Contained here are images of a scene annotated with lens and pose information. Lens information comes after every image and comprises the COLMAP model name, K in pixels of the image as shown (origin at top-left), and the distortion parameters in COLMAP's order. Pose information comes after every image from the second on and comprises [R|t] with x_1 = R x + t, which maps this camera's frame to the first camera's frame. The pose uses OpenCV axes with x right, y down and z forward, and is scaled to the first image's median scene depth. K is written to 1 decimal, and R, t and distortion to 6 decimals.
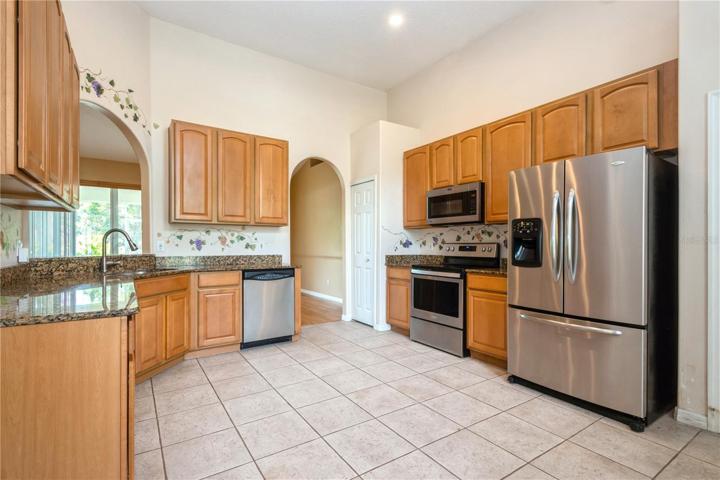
lens RADIAL K [[339.3, 0, 355.1], [0, 339.3, 247.7], [0, 0, 1]] dist [0.010145, -0.001348]
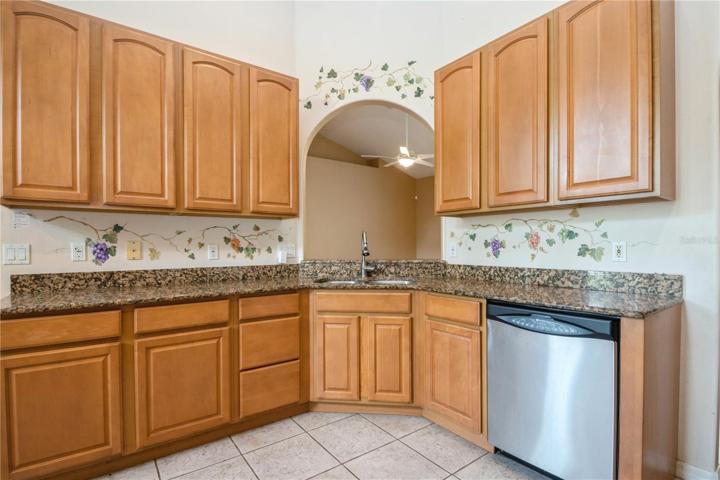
lens RADIAL K [[349.1, 0, 351.0], [0, 349.1, 250.5], [0, 0, 1]] dist [0.006786, -0.007209]
pose [[0.041736, 0.008617, -0.999092, 0.183374], [-0.006014, 0.999947, 0.008374, -0.008886], [0.999111, 0.005659, 0.041786, 0.789226]]
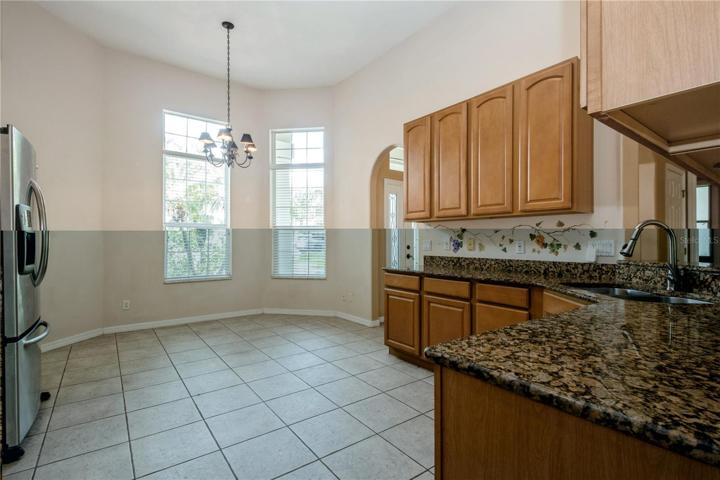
lens RADIAL K [[339.3, 0, 362.1], [0, 339.3, 239.6], [0, 0, 1]] dist [0.010145, -0.001348]
pose [[-0.997677, -0.011036, -0.067224, -0.116000], [-0.011254, 0.999933, 0.002863, -0.014050], [0.067188, 0.003613, -0.997734, 1.343262]]
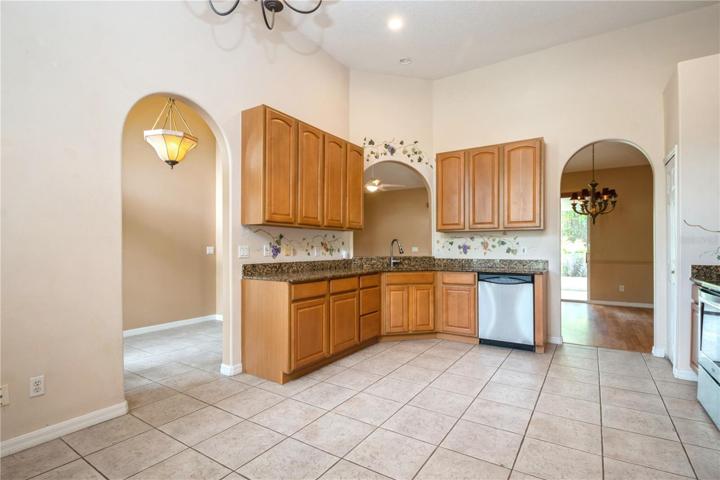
lens RADIAL K [[349.1, 0, 354.5], [0, 349.1, 250.2], [0, 0, 1]] dist [0.006786, -0.007209]
pose [[0.387497, 0.000587, -0.921871, 0.574536], [-0.007591, 0.999968, -0.002554, 0.000593], [0.921840, 0.007988, 0.387489, 0.189094]]
